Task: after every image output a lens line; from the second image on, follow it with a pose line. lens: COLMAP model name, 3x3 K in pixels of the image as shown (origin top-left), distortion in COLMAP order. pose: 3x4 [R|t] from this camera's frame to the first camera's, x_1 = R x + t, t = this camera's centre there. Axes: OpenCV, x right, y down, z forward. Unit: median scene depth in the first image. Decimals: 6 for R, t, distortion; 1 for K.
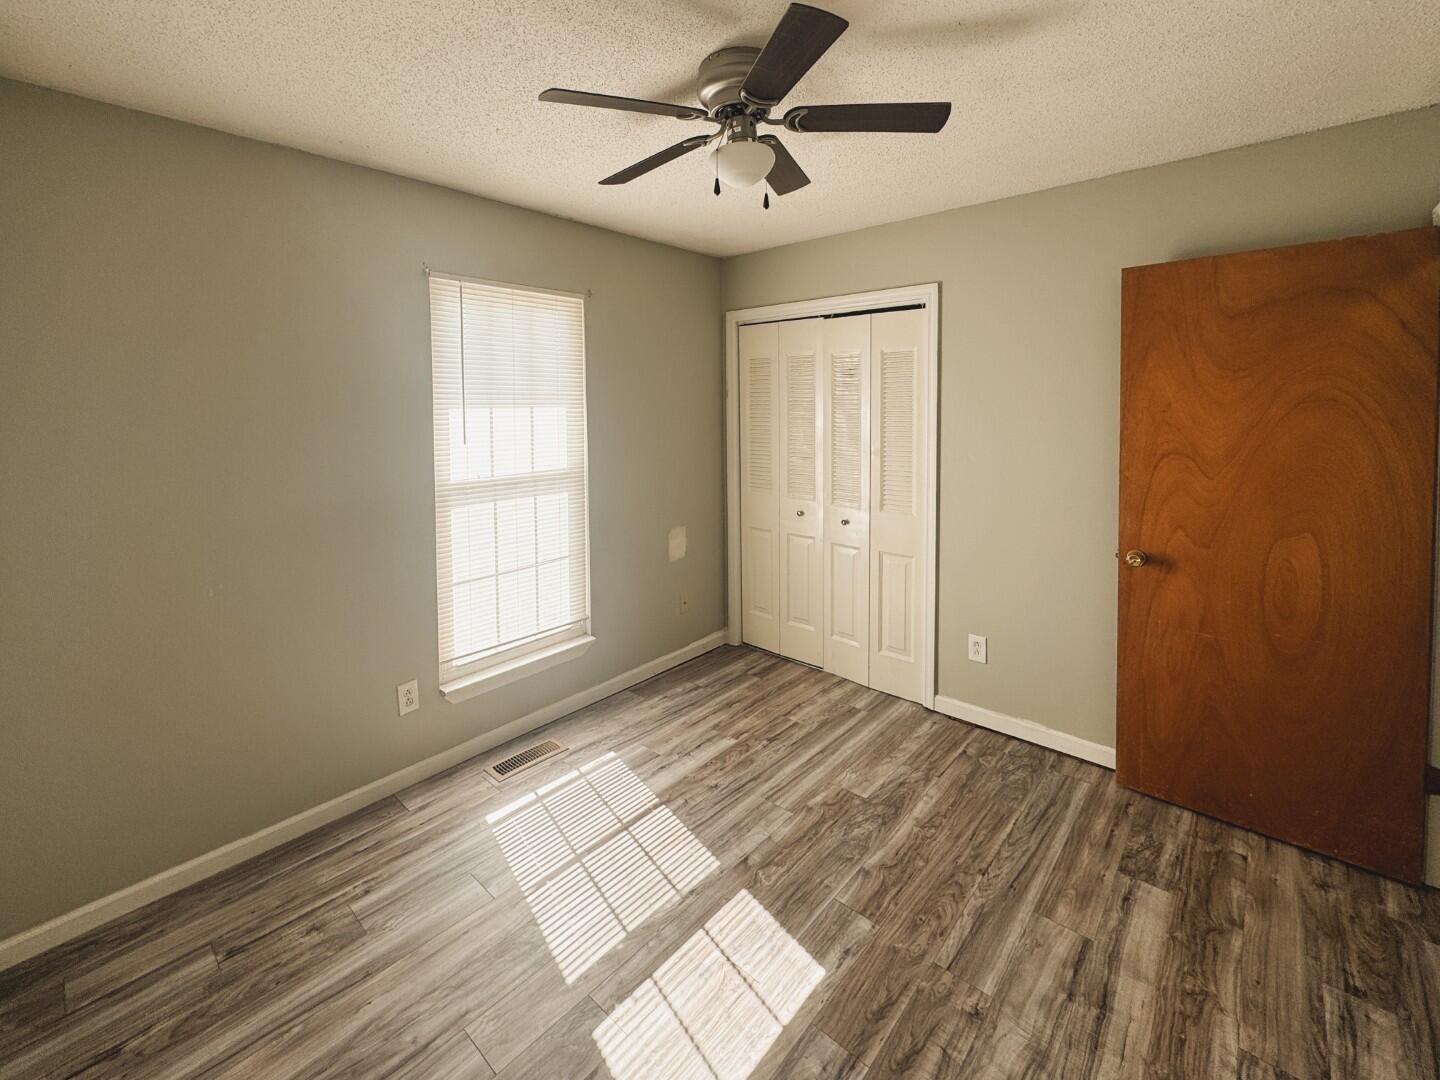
lens RADIAL K [[604.8, 0, 719.0], [0, 604.8, 518.7], [0, 0, 1]] dist [-0.003624, -0.000381]
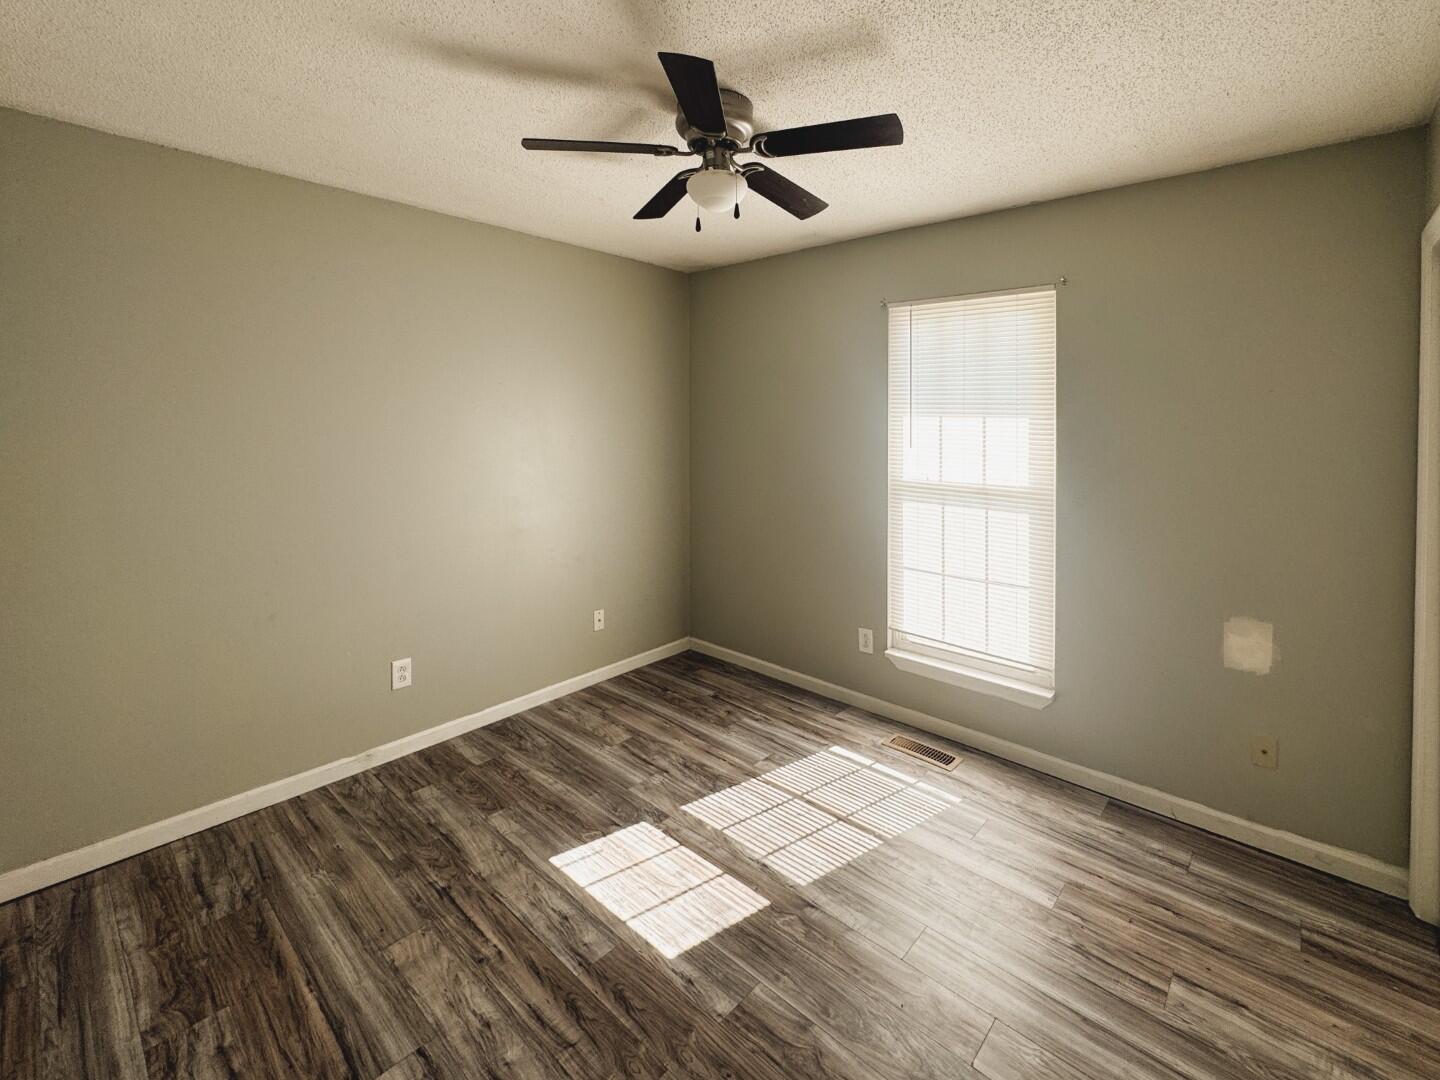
lens RADIAL K [[585.8, 0, 719.7], [0, 585.8, 536.7], [0, 0, 1]] dist [-0.003024, -0.000294]
pose [[0.018453, 0.208707, -0.977804, 0.874318], [-0.197662, 0.959430, 0.201055, -0.143161], [0.980097, 0.189565, 0.058958, 0.767357]]
